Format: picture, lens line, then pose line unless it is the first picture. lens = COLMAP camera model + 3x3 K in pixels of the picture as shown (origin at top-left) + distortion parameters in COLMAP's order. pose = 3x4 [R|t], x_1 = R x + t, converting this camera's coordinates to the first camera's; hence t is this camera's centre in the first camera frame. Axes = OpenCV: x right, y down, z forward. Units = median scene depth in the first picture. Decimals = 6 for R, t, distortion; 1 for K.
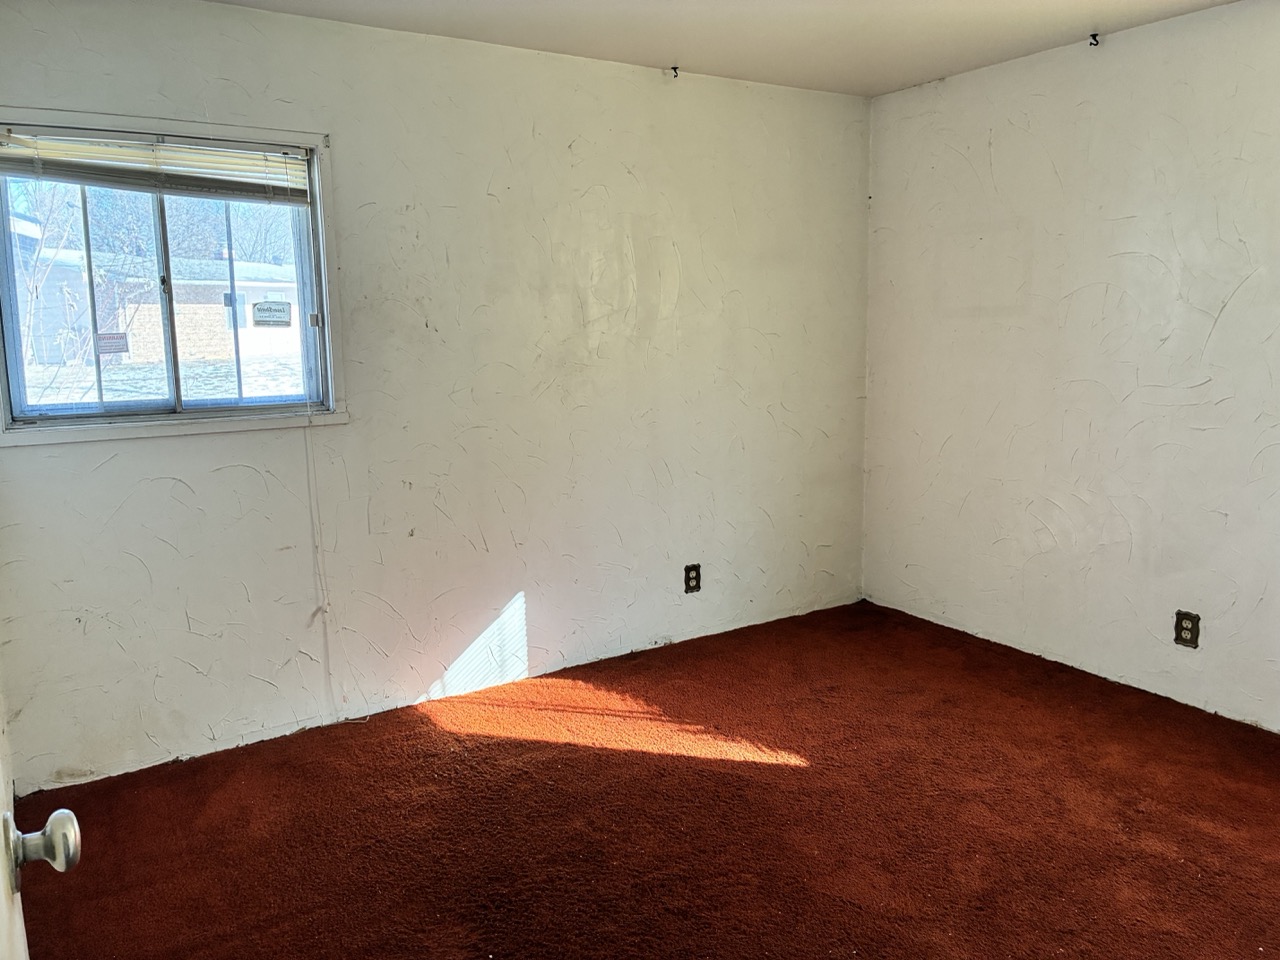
lens RADIAL K [[979.5, 0, 634.3], [0, 979.5, 473.8], [0, 0, 1]] dist [0.062771, -0.067487]
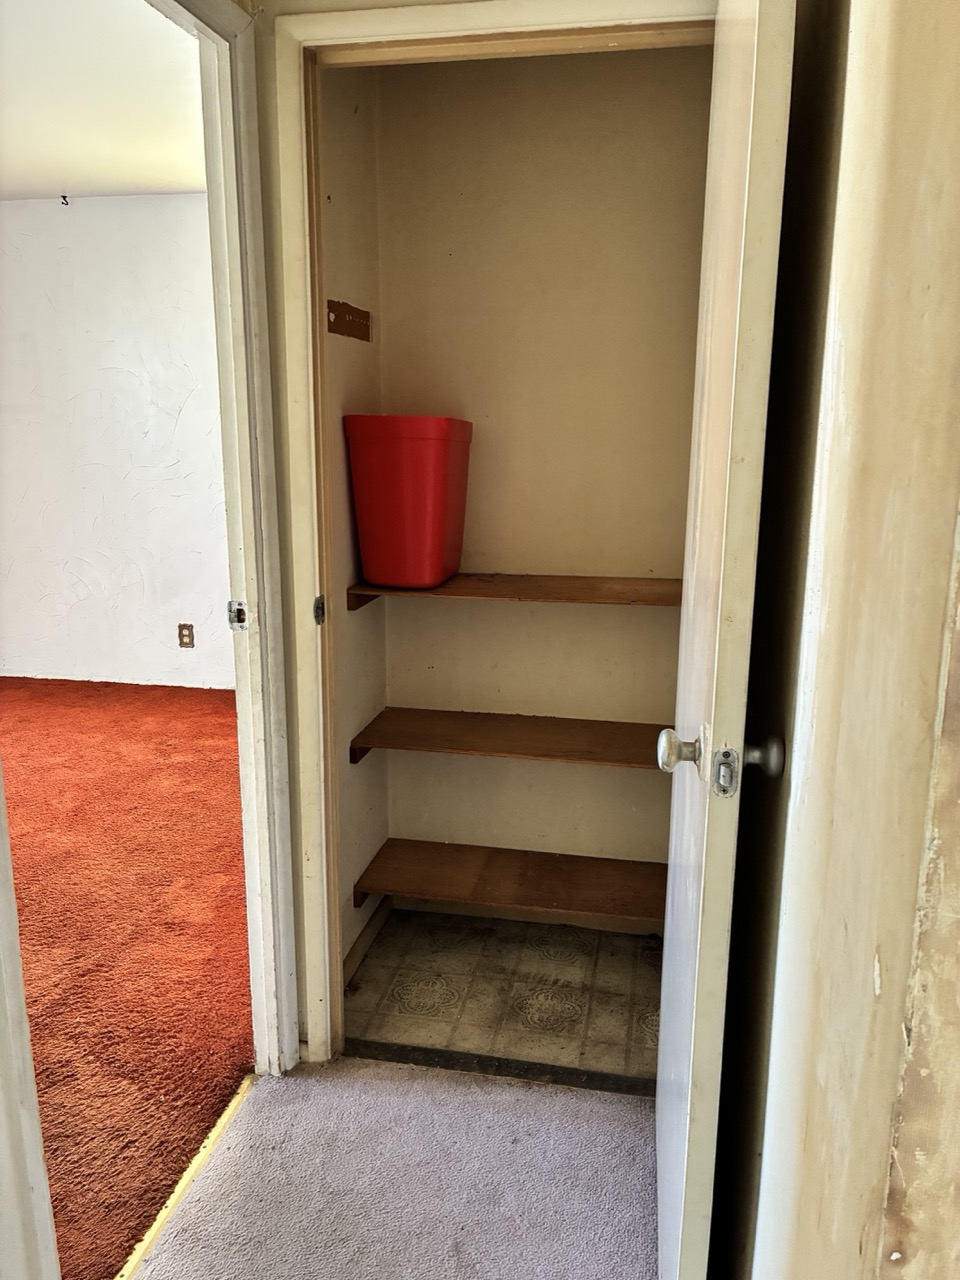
lens RADIAL K [[979.5, 0, 471.1], [0, 979.5, 646.3], [0, 0, 1]] dist [0.062771, -0.067487]
pose [[0.700993, -0.135119, 0.700251, -0.177348], [0.092594, 0.990820, 0.098495, 0.074935], [-0.707132, -0.004205, 0.707069, -0.343700]]
